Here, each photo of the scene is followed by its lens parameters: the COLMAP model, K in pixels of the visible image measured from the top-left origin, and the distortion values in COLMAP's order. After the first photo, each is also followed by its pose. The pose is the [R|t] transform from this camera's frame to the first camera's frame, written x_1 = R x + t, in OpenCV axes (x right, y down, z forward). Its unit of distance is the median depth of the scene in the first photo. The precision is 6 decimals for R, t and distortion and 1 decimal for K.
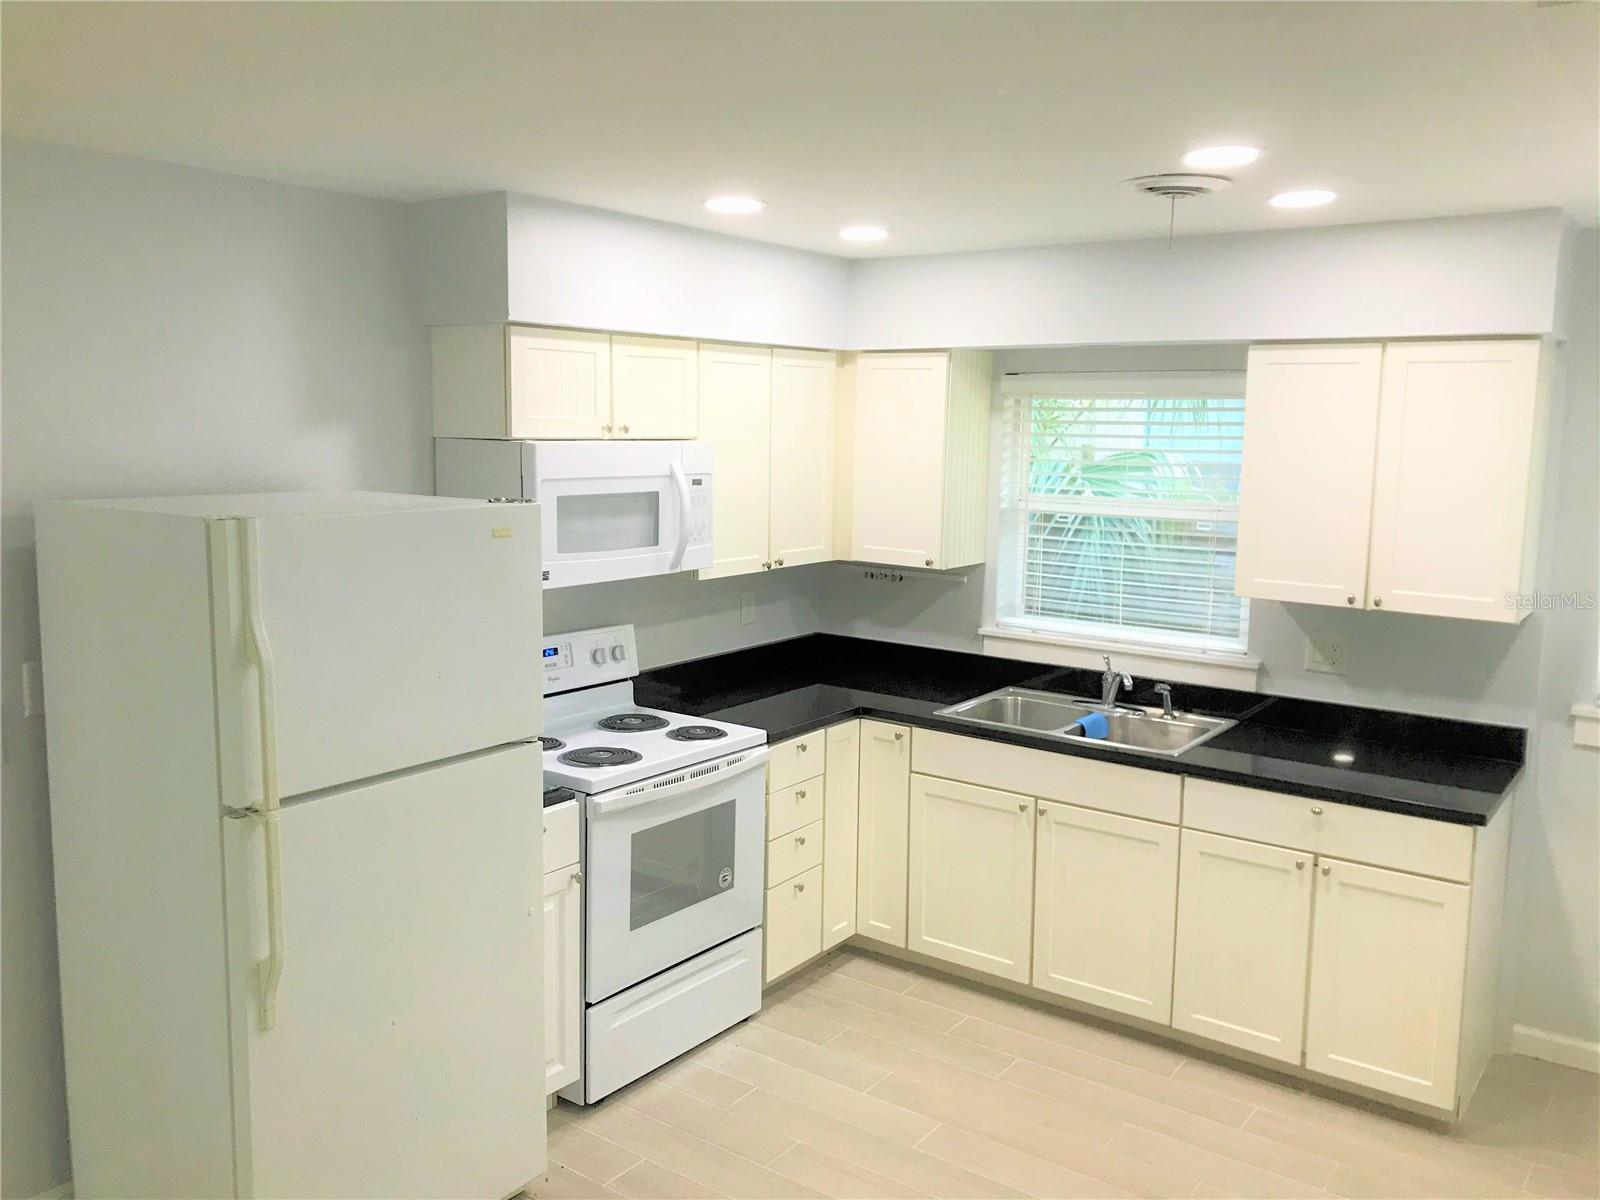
lens RADIAL K [[1357.3, 0, 831.0], [0, 1357.3, 598.5], [0, 0, 1]] dist [0.076527, -0.006768]
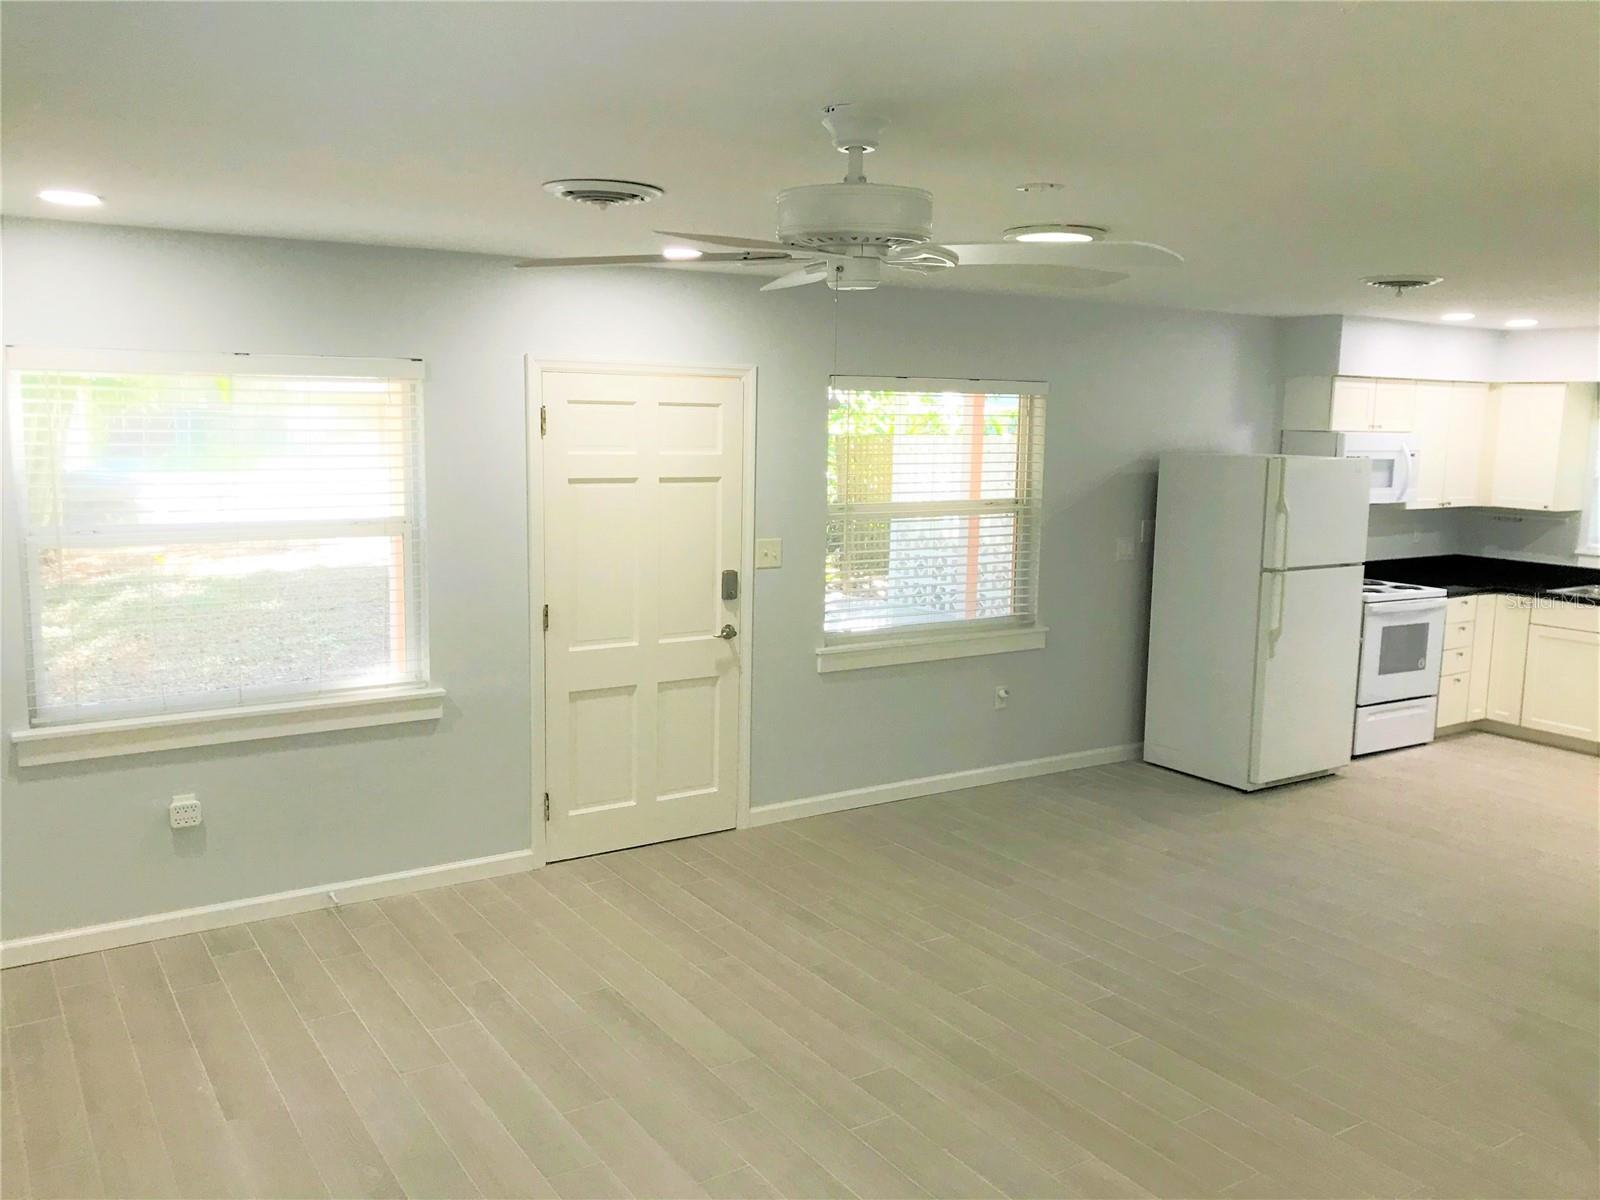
lens RADIAL K [[1319.7, 0, 794.1], [0, 1319.7, 584.9], [0, 0, 1]] dist [0.009179, -0.001802]
pose [[0.925626, 0.052924, -0.374722, -0.199383], [-0.056460, 0.998404, 0.001542, 0.140722], [0.374205, 0.019729, 0.927136, -1.024597]]
